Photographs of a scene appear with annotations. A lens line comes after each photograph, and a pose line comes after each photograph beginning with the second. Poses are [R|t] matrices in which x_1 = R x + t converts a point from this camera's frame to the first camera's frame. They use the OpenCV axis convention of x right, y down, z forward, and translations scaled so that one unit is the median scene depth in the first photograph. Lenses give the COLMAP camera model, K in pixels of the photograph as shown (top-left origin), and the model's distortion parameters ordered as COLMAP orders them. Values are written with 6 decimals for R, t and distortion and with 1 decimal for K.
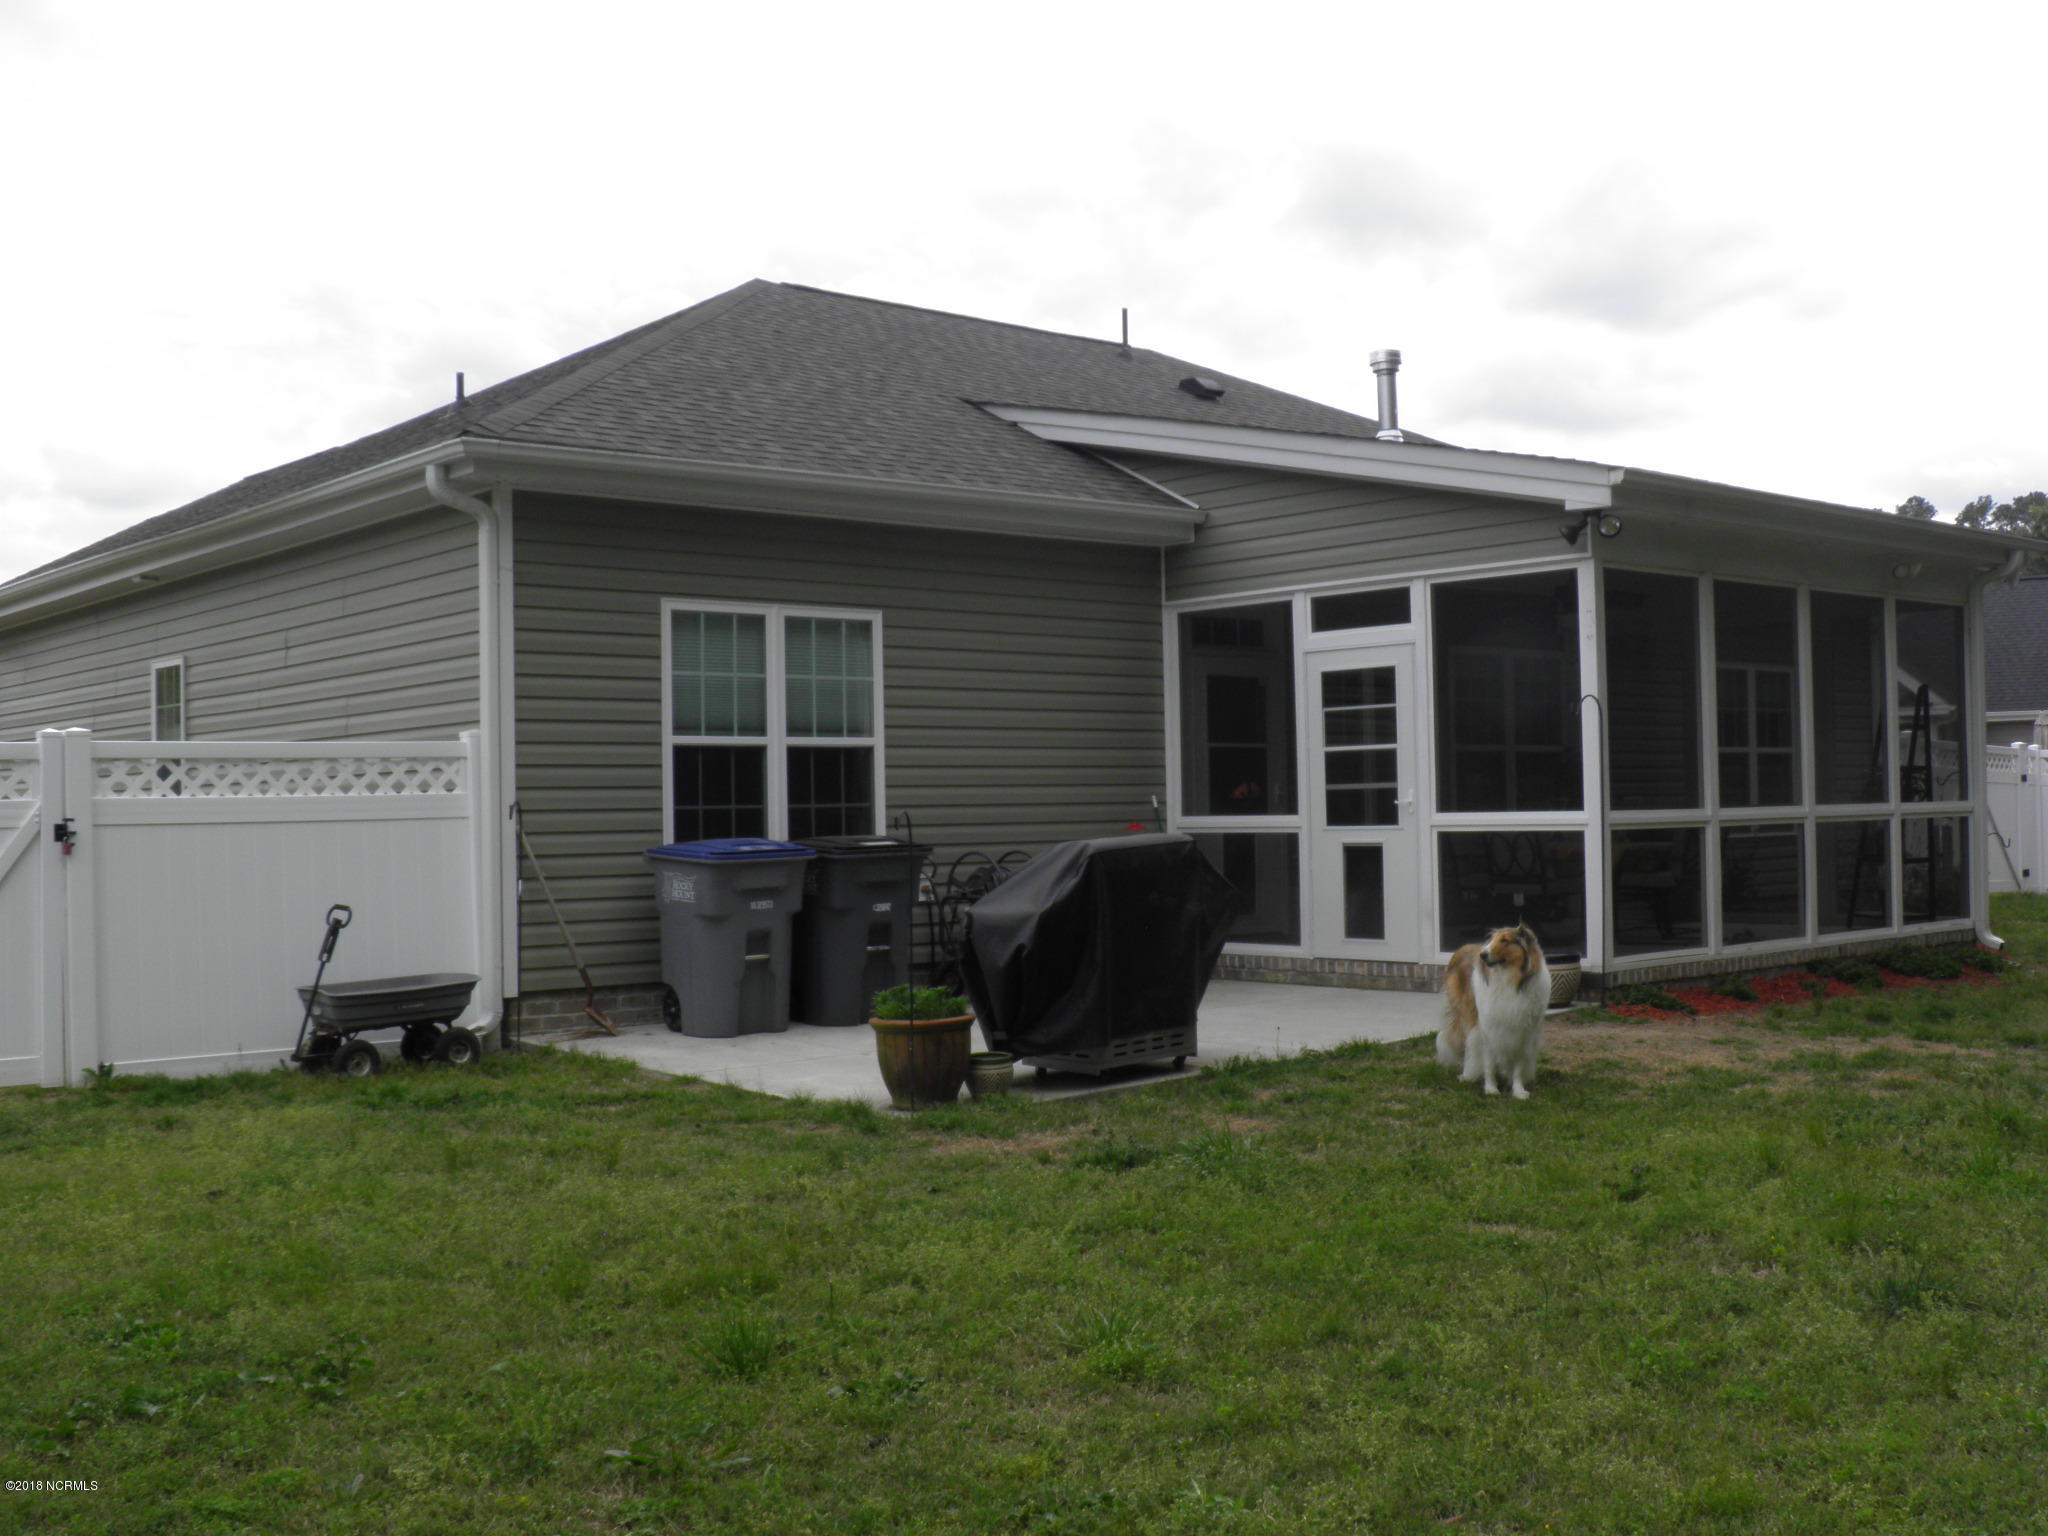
lens RADIAL K [[2128.3, 0, 1024.0], [0, 2128.3, 768.0], [0, 0, 1]] dist [-0.108280, 0.012708]
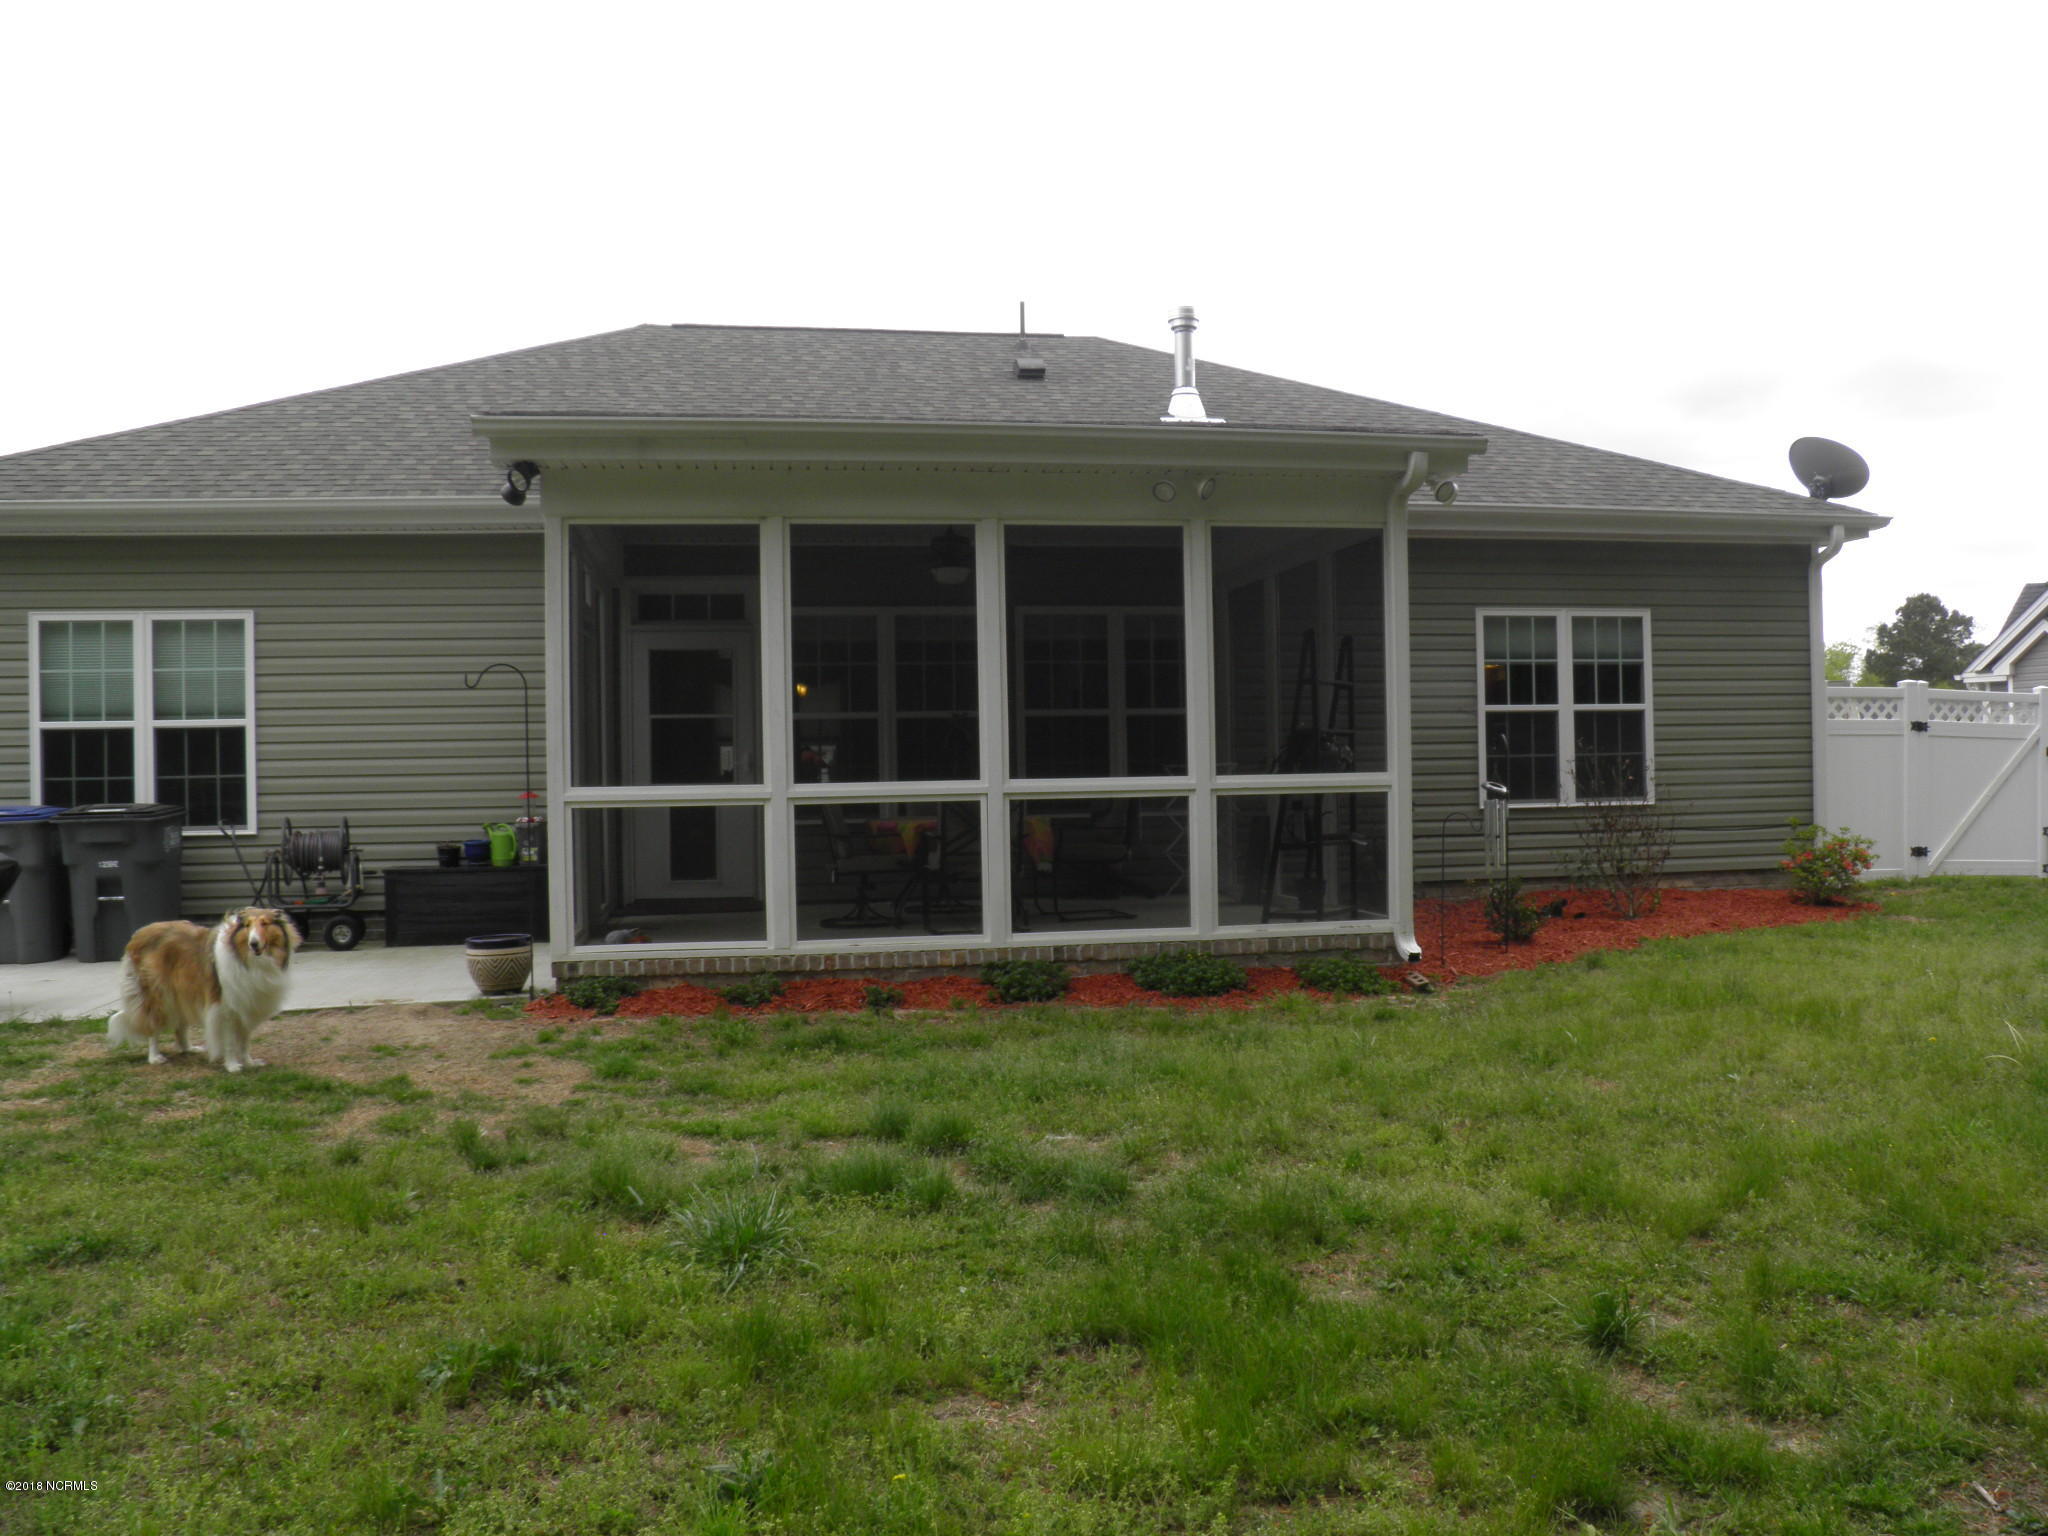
lens RADIAL K [[1676.5, 0, 1024.0], [0, 1676.5, 768.0], [0, 0, 1]] dist [-0.133294, 0.100268]
pose [[0.858889, -0.000256, -0.512162, 0.760208], [0.013149, 0.999681, 0.021551, -0.000873], [0.511993, -0.025244, 0.858619, 0.444294]]
